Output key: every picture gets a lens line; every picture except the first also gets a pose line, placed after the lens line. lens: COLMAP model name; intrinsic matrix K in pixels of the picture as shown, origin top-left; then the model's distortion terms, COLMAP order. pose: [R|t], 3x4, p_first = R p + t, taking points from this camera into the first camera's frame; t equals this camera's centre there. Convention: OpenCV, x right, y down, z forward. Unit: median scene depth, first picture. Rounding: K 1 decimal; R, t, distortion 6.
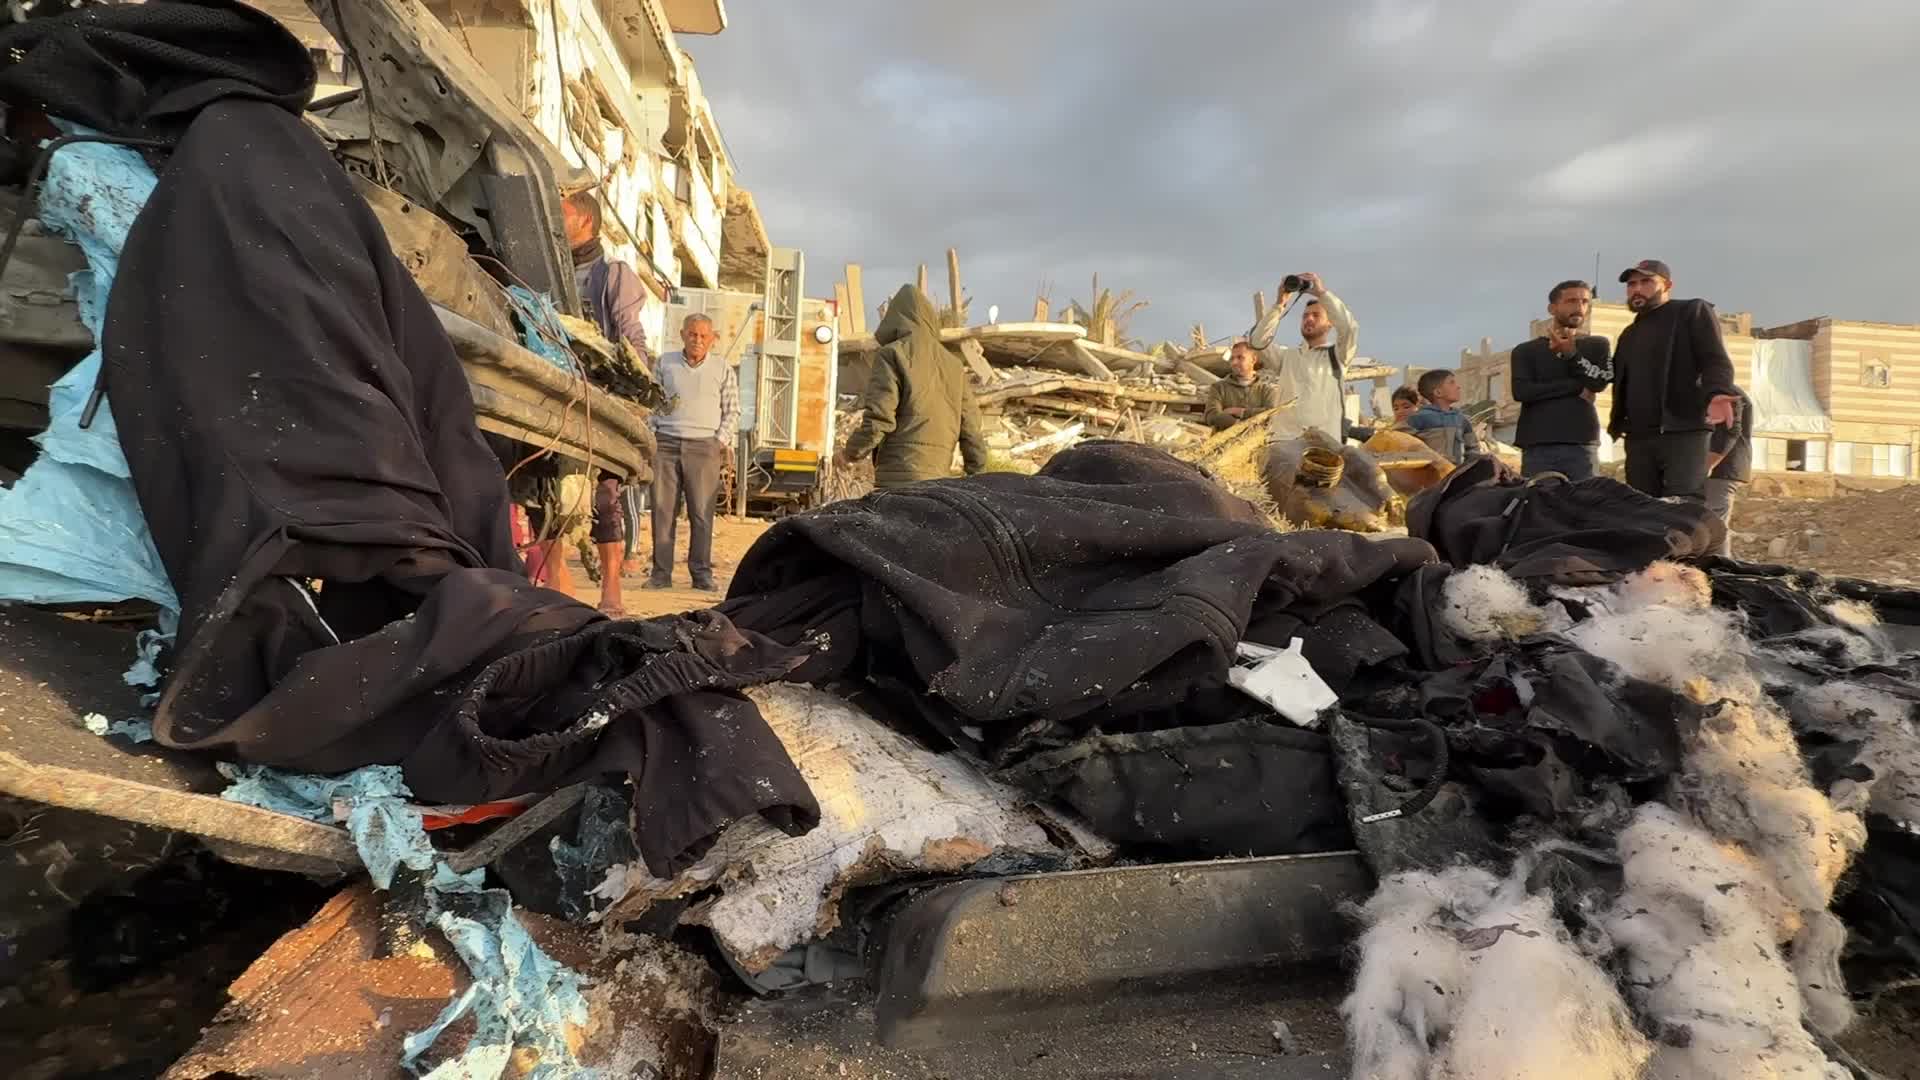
lens RADIAL K [[874.2, 0, 960.0], [0, 874.2, 540.0], [0, 0, 1]] dist [0.002270, -0.002131]
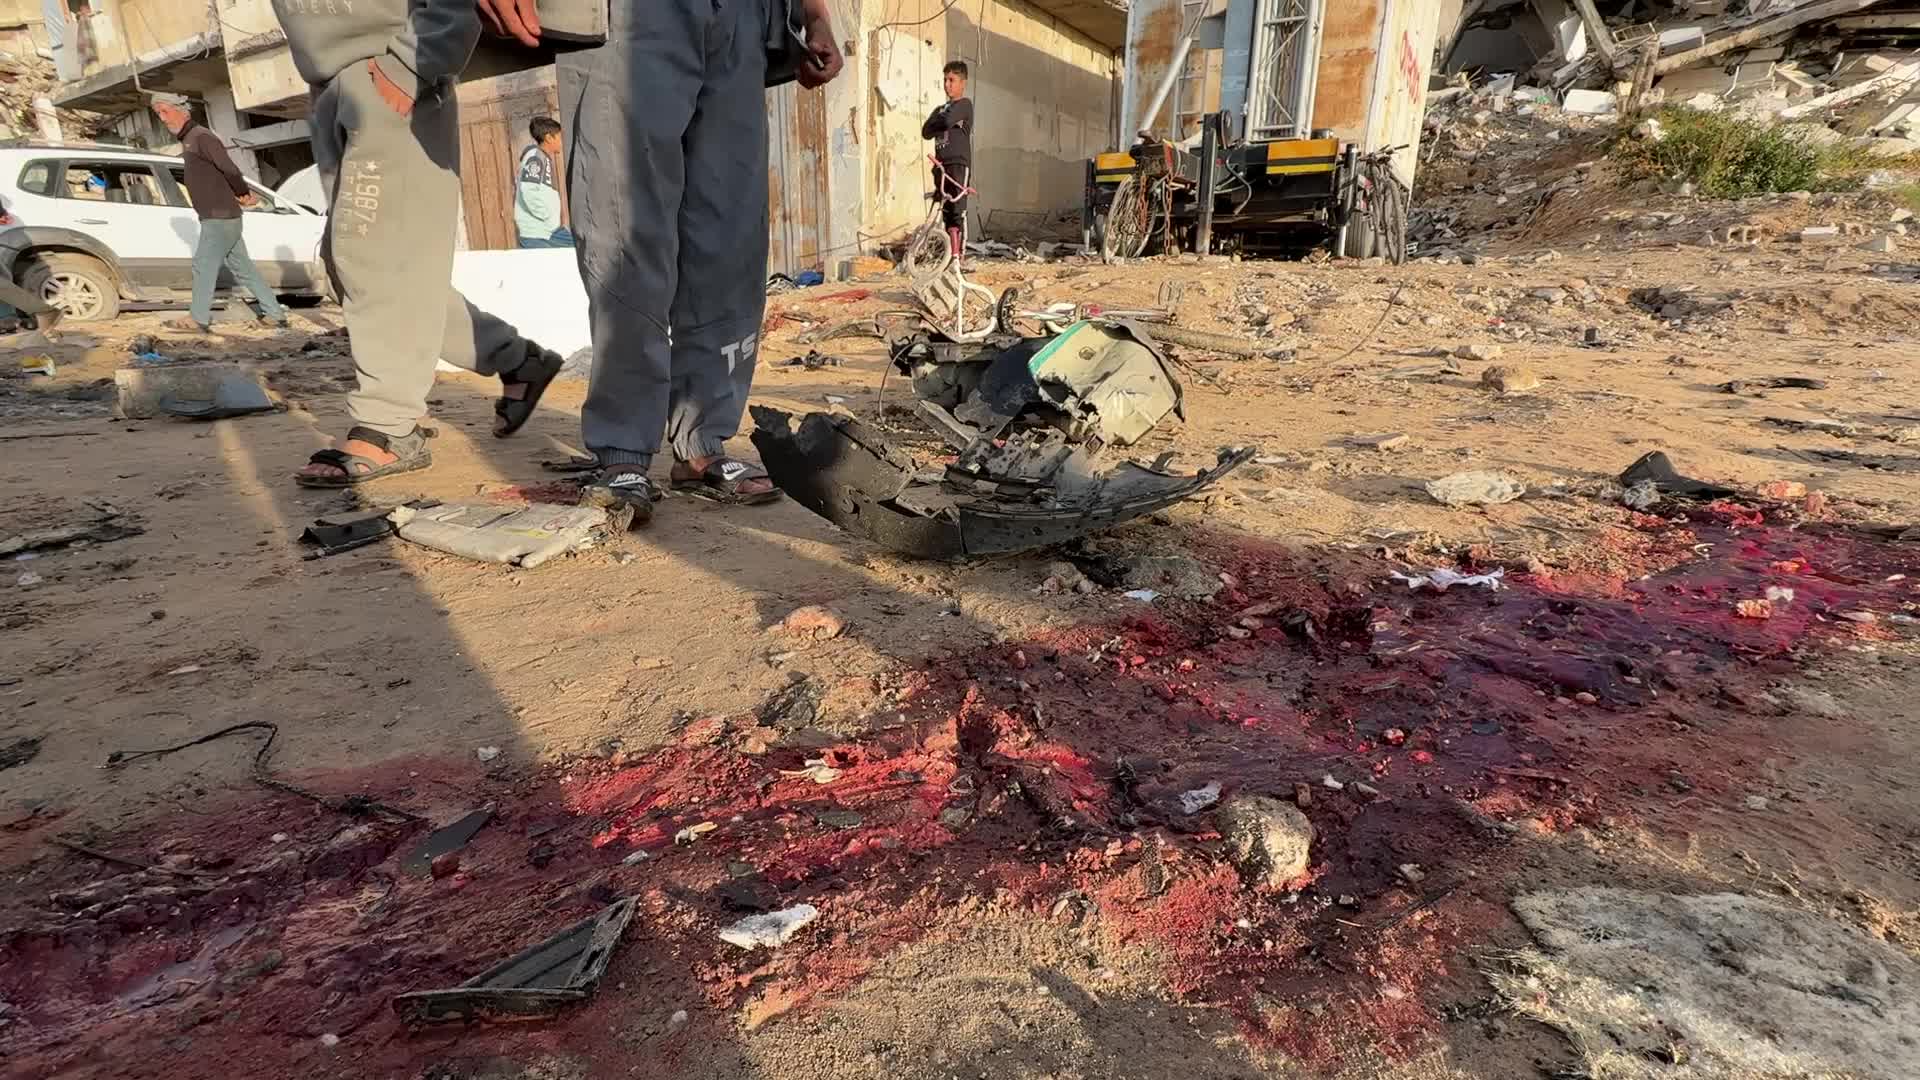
lens RADIAL K [[874.2, 0, 960.0], [0, 874.2, 540.0], [0, 0, 1]] dist [0.002270, -0.002131]
pose [[0.784057, 0.142140, -0.604194, 0.014775], [0.031514, 0.963054, 0.267459, -0.000052], [0.619888, -0.228744, 0.750610, 0.103553]]
